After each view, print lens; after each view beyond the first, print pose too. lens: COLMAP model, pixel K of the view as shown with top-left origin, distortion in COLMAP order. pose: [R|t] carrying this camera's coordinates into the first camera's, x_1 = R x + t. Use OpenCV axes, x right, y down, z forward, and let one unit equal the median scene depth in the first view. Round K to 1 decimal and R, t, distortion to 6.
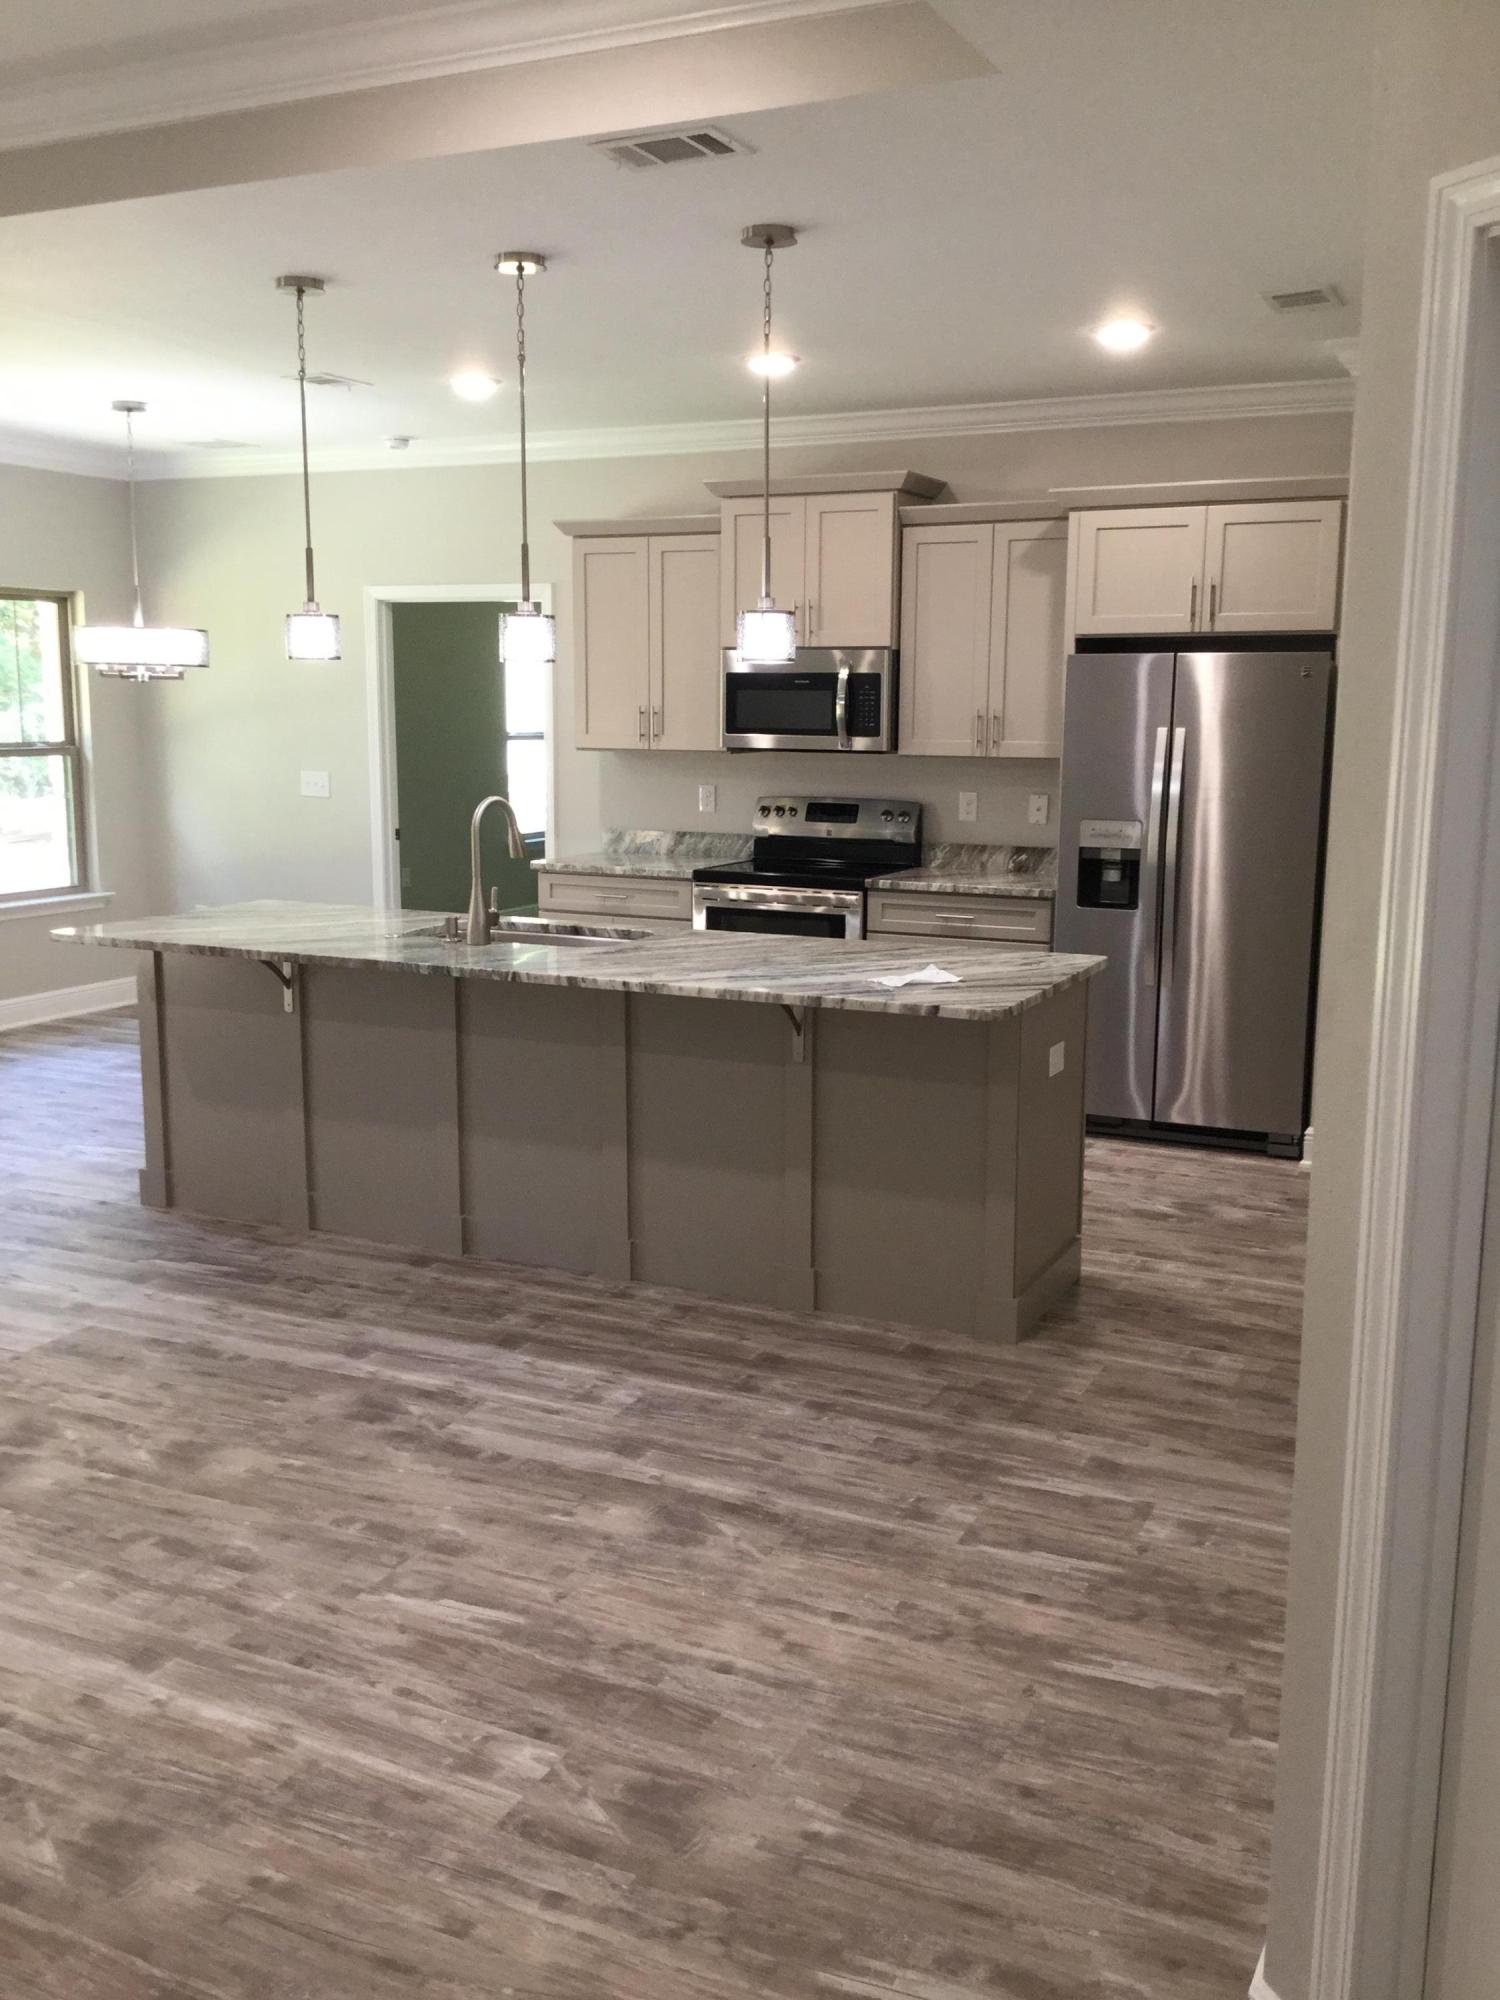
lens RADIAL K [[1801.1, 0, 756.4], [0, 1801.1, 995.8], [0, 0, 1]] dist [0.114723, -0.257117]
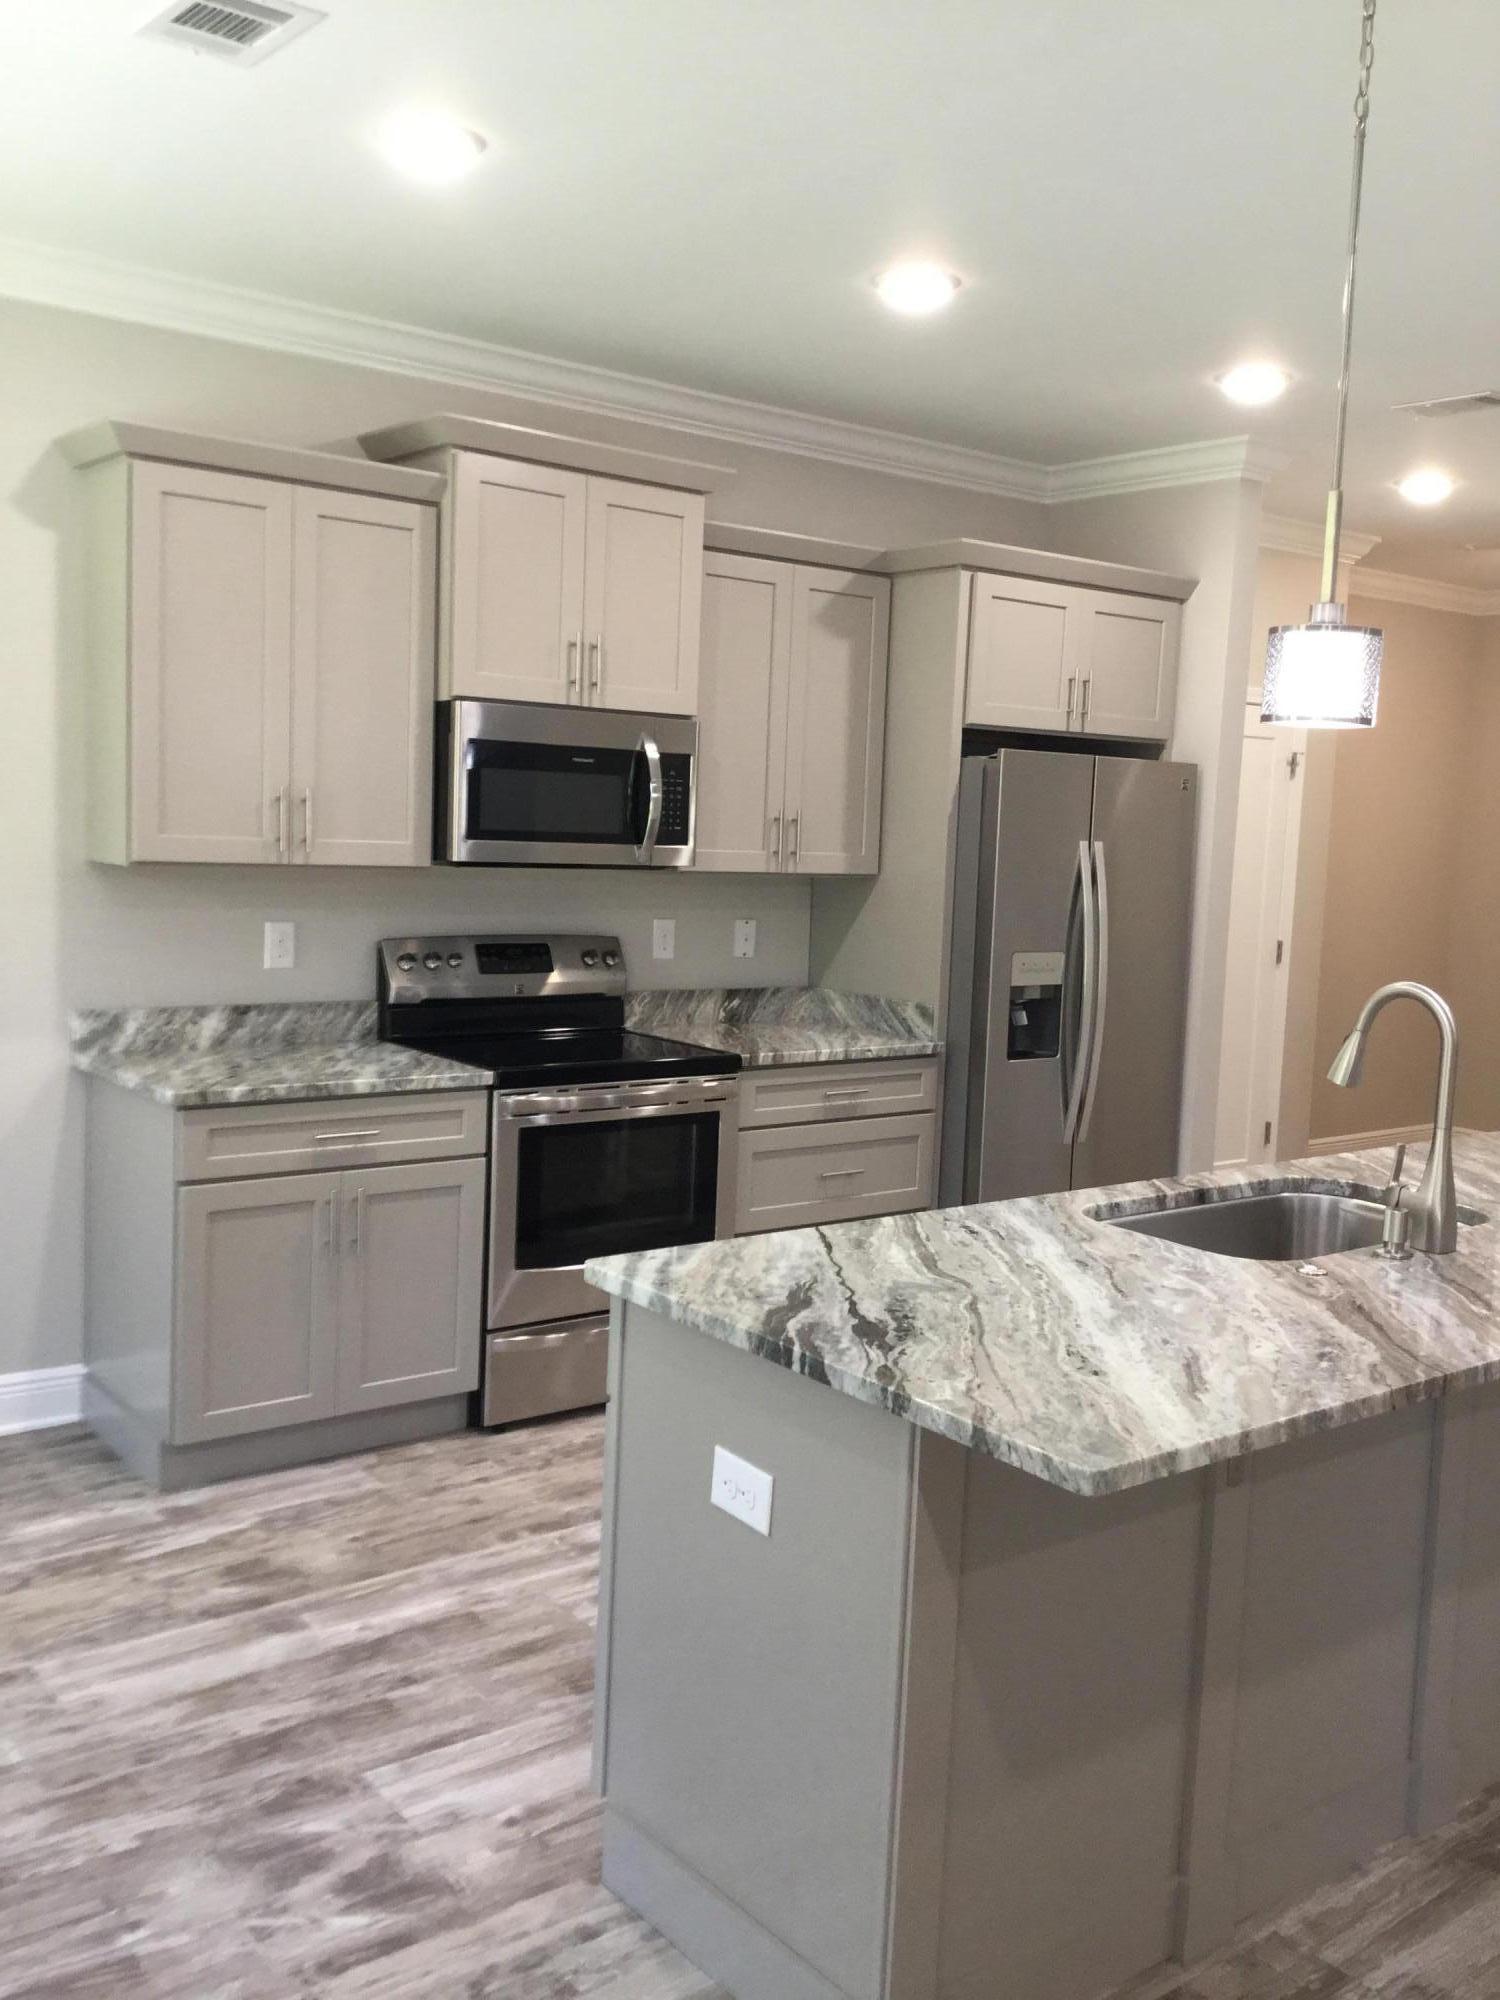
lens RADIAL K [[1798.6, 0, 750.0], [0, 1798.6, 1000.0], [0, 0, 1]] dist [0.009374, -0.002504]
pose [[0.436729, -0.081838, 0.895863, -0.527590], [0.109390, 0.993295, 0.037411, -0.106492], [-0.892918, 0.081660, 0.442752, 0.670522]]
